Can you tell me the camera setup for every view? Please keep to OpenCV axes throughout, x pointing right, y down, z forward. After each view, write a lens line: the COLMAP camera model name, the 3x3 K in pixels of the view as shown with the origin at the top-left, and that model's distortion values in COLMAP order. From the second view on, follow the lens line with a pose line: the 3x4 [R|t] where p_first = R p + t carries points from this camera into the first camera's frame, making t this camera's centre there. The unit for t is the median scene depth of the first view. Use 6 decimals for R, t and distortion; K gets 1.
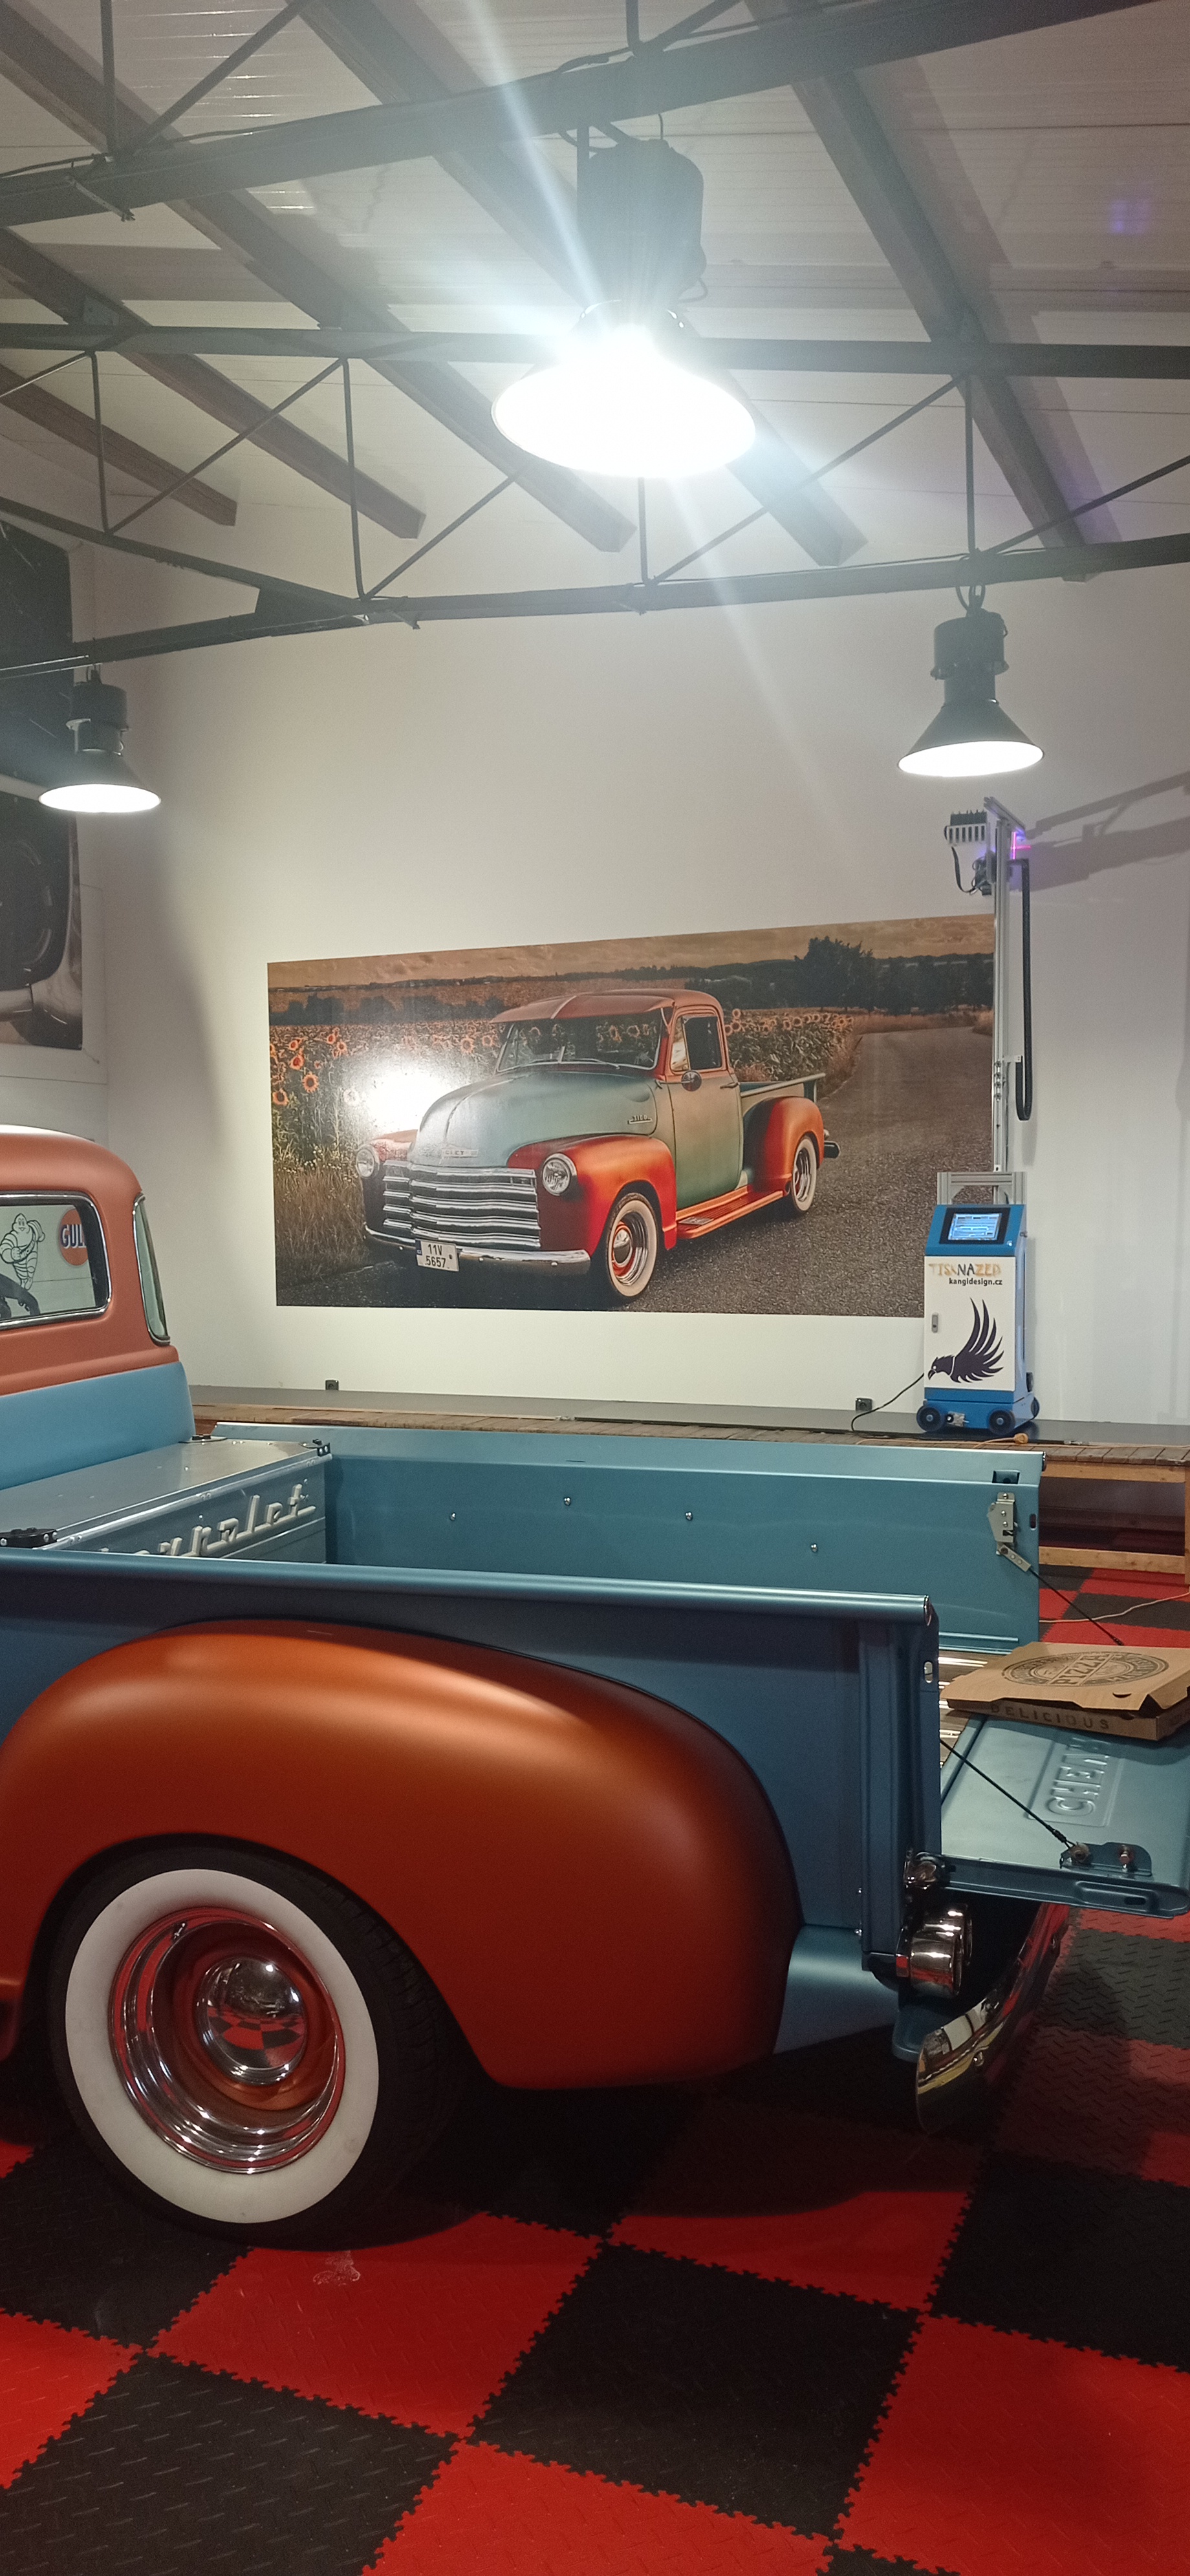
lens RADIAL K [[1938.7, 0, 597.5], [0, 1938.7, 1297.4], [0, 0, 1]] dist [0.058461, -0.047347]
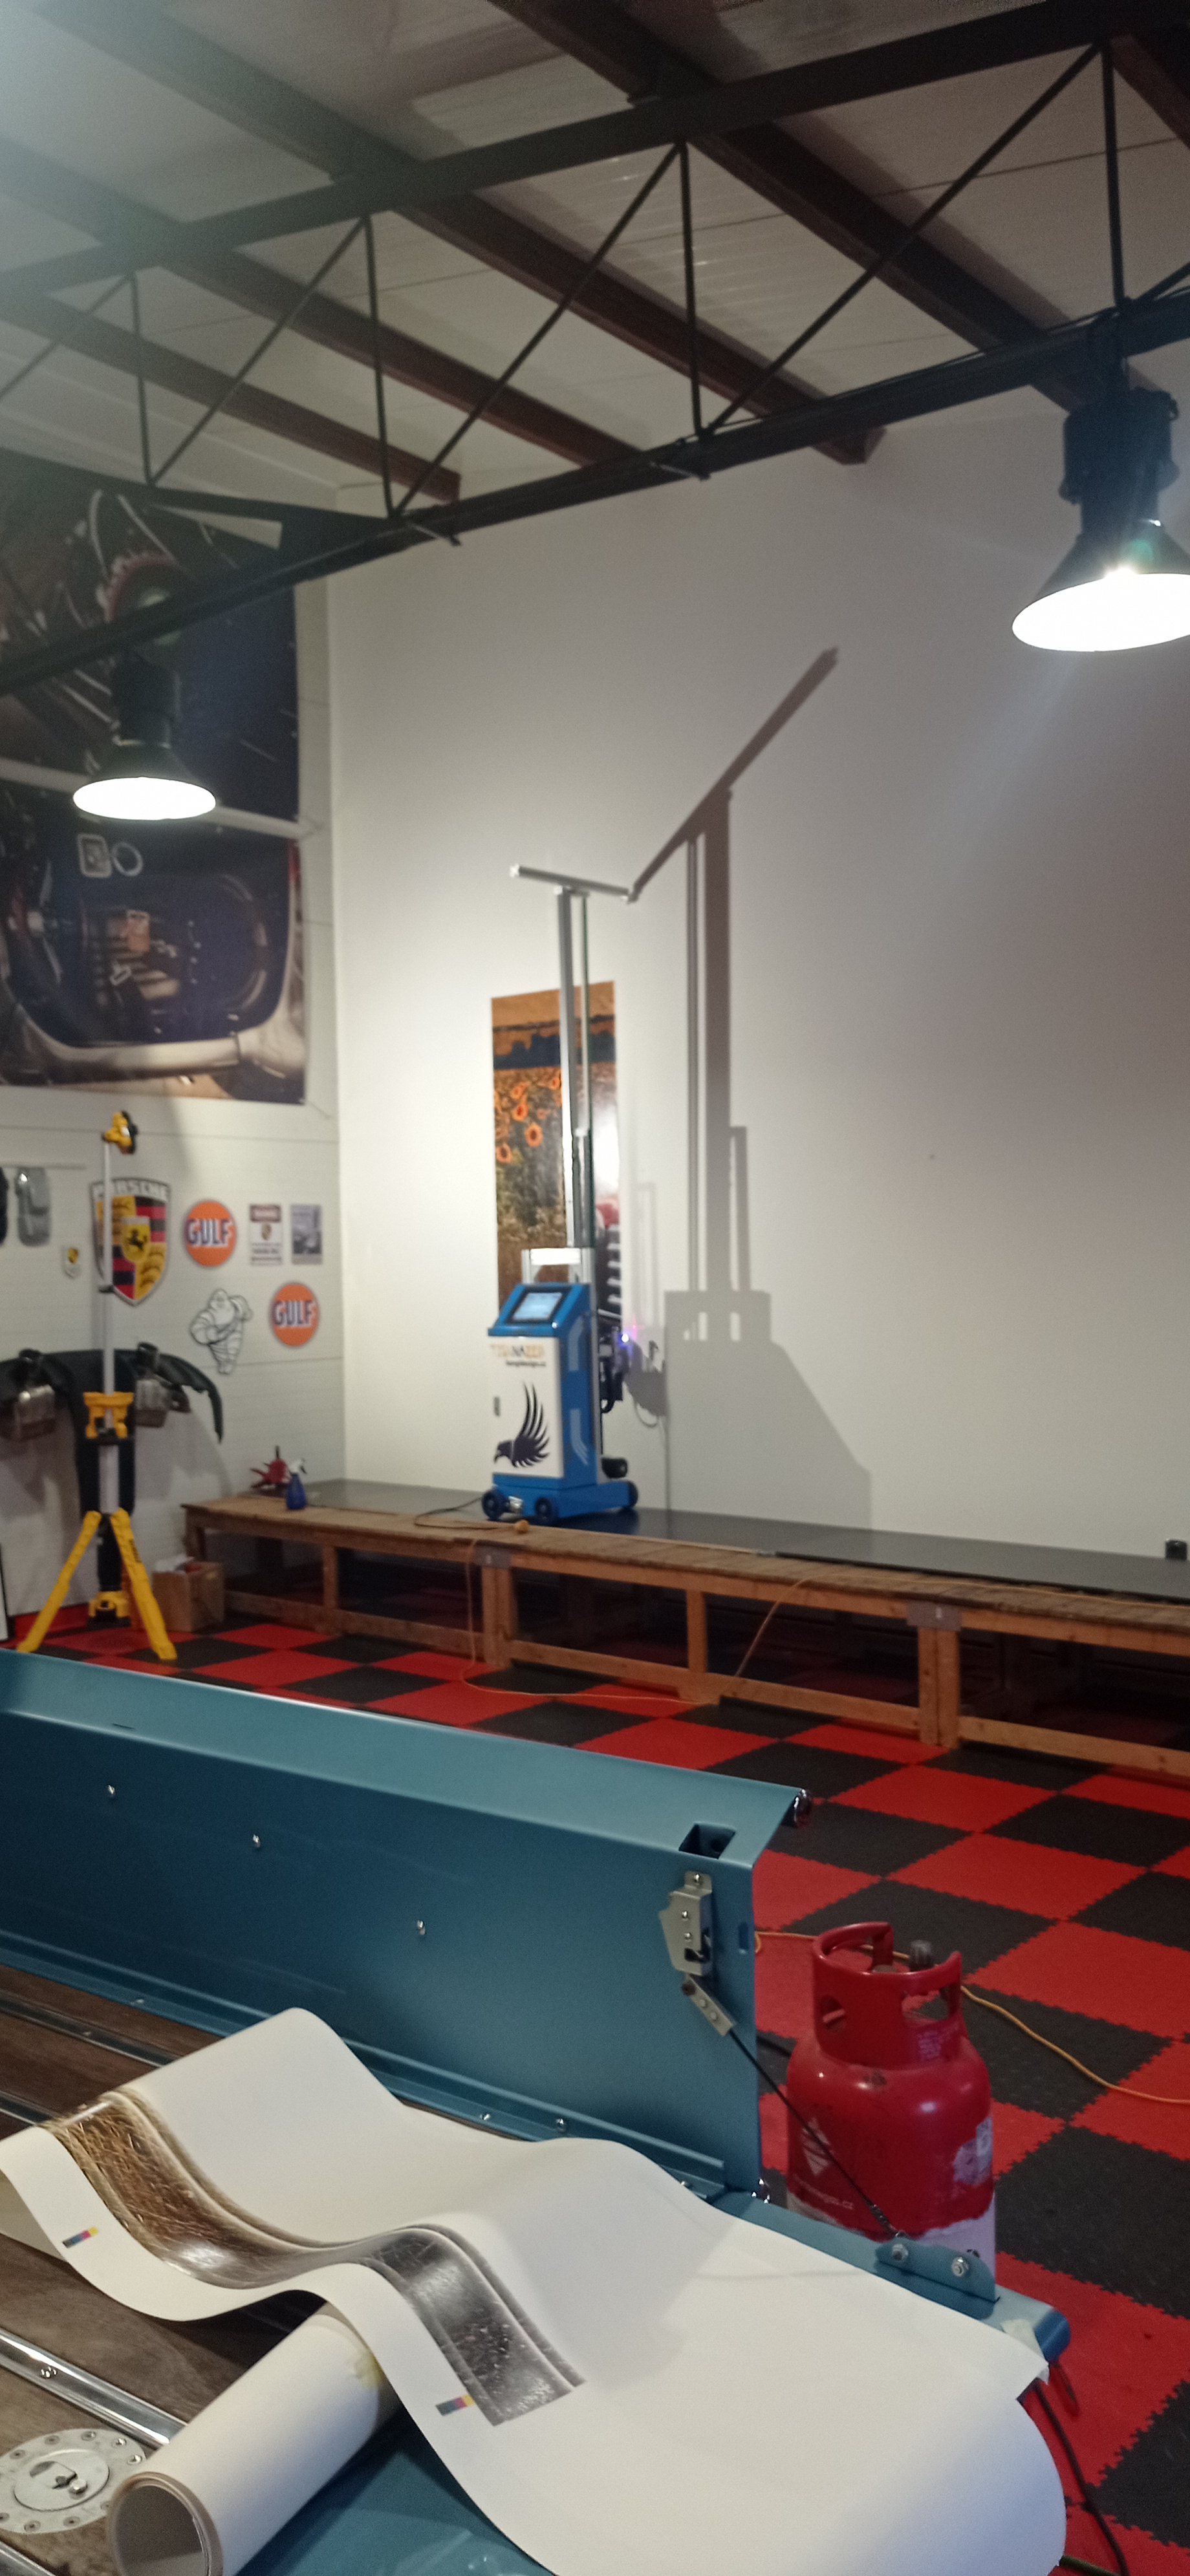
lens RADIAL K [[1938.7, 0, 607.3], [0, 1938.7, 1285.0], [0, 0, 1]] dist [0.058461, -0.047347]
pose [[0.956039, -0.001327, -0.293238, 0.142527], [-0.009870, 0.999278, -0.036702, -0.014586], [0.293075, 0.037983, 0.955335, 0.211198]]
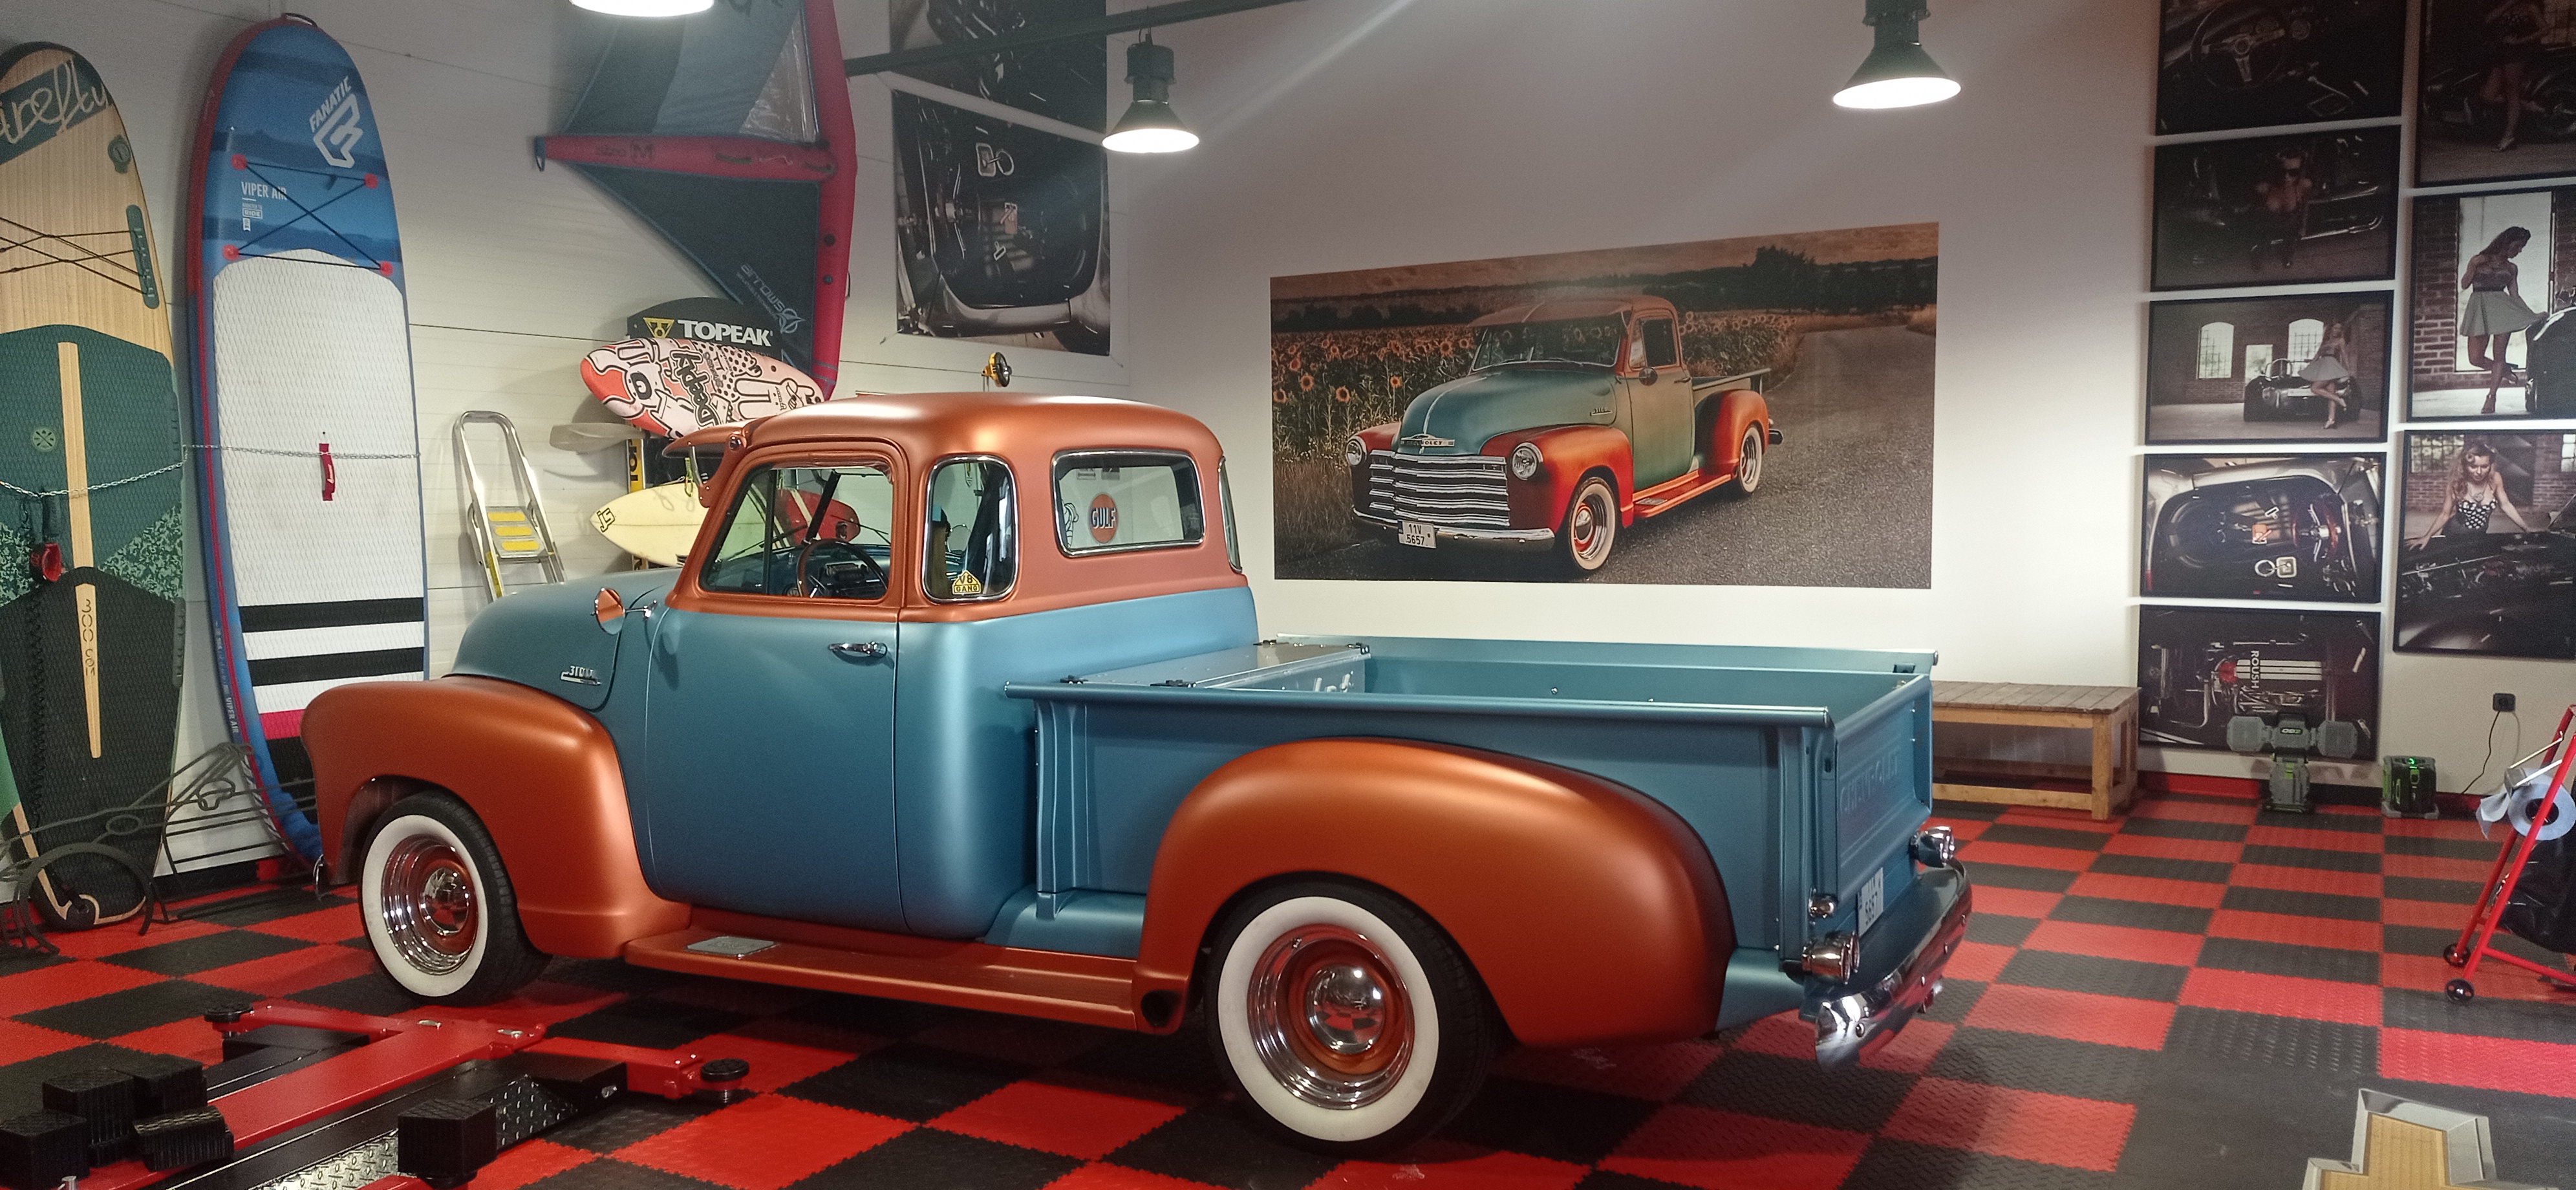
lens RADIAL K [[1938.7, 0, 1304.8], [0, 1938.7, 610.5], [0, 0, 1]] dist [0.058461, -0.047347]
pose [[0.992675, 0.008412, -0.120524, -0.011694], [-0.008438, 0.999964, 0.000289, 0.024200], [0.120522, 0.000730, 0.992710, -0.135280]]
